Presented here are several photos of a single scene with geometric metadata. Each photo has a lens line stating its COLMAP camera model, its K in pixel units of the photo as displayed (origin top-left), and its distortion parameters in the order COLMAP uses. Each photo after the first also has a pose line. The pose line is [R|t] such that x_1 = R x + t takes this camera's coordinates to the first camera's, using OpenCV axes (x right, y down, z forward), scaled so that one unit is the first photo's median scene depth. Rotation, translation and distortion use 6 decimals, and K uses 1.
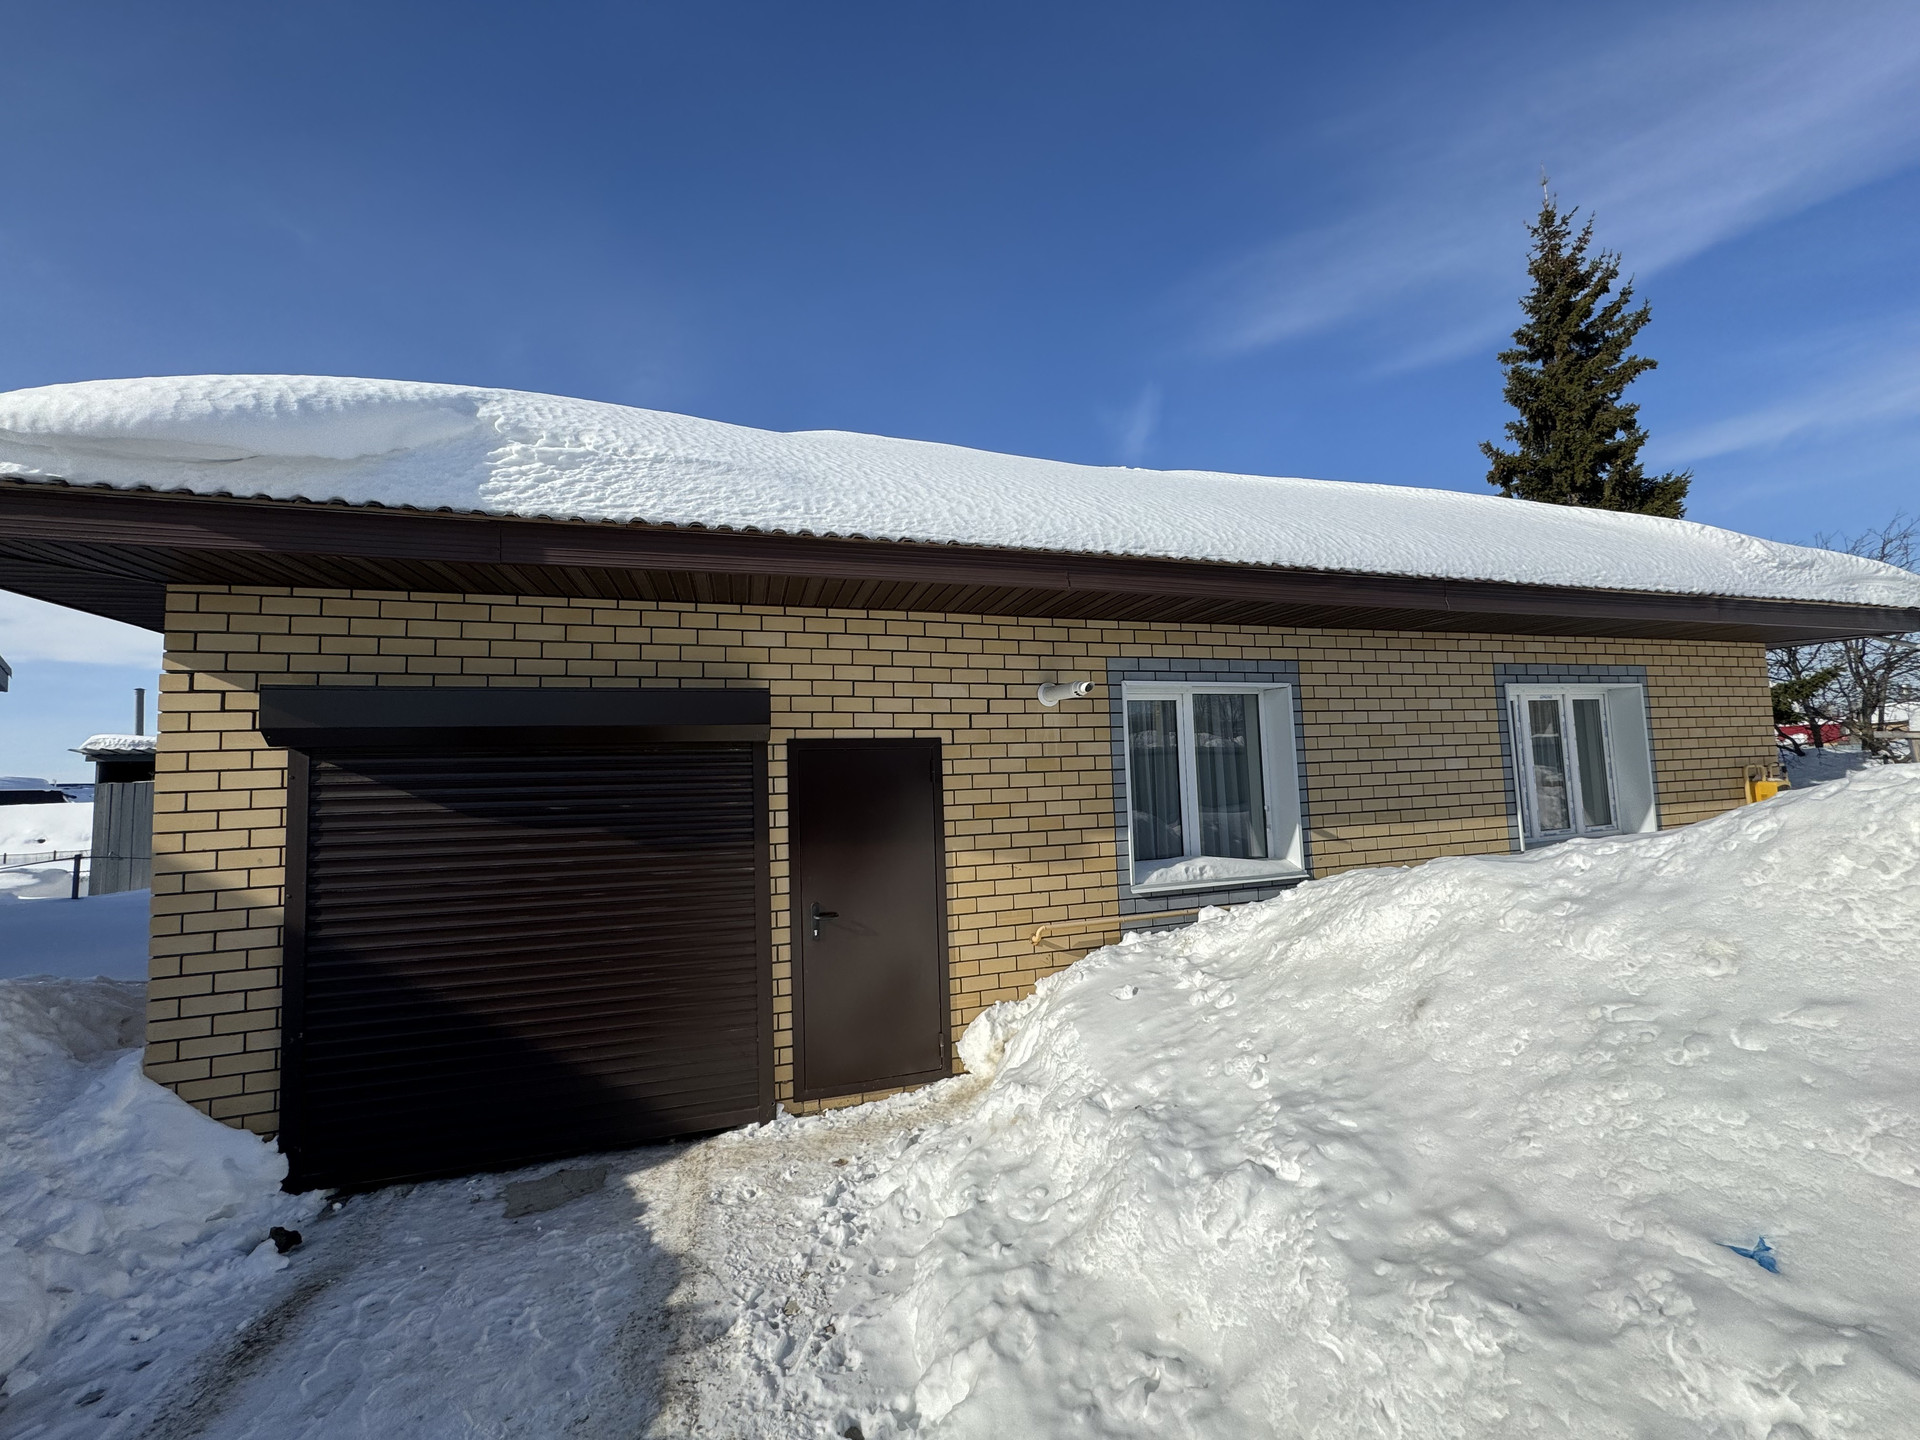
lens RADIAL K [[759.5, 0, 960.0], [0, 759.5, 721.4], [0, 0, 1]] dist [0.000248, -0.000216]
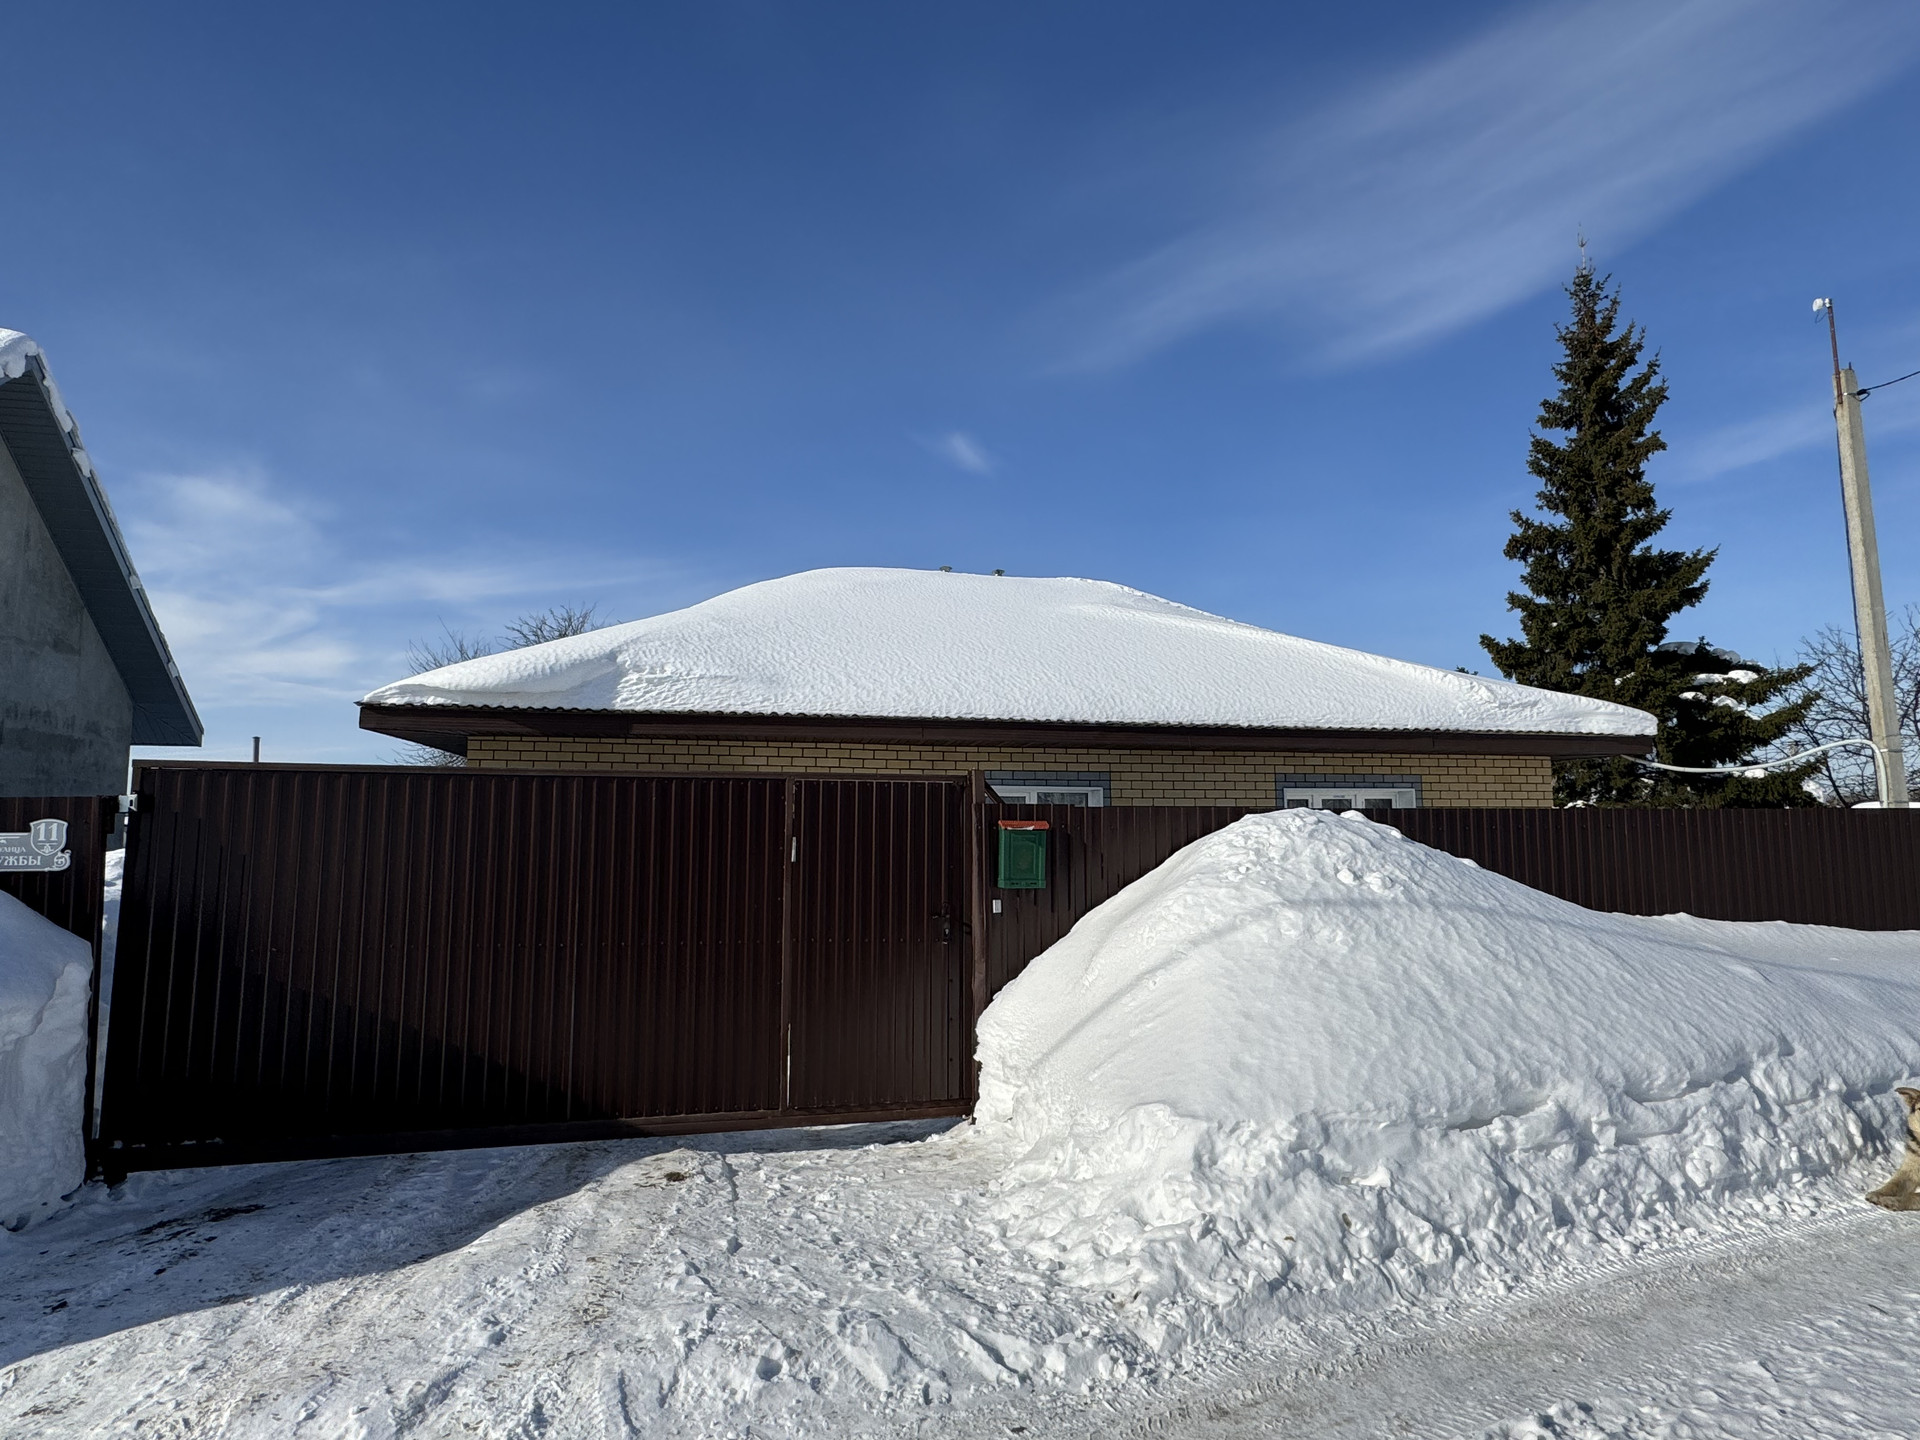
lens RADIAL K [[1060.6, 0, 959.3], [0, 1060.6, 718.5], [0, 0, 1]] dist [0.006024, 0.000176]
pose [[0.992799, 0.022230, -0.117714, 0.196810], [-0.025701, 0.999276, -0.028045, -0.059216], [0.117005, 0.030868, 0.992651, -0.547529]]
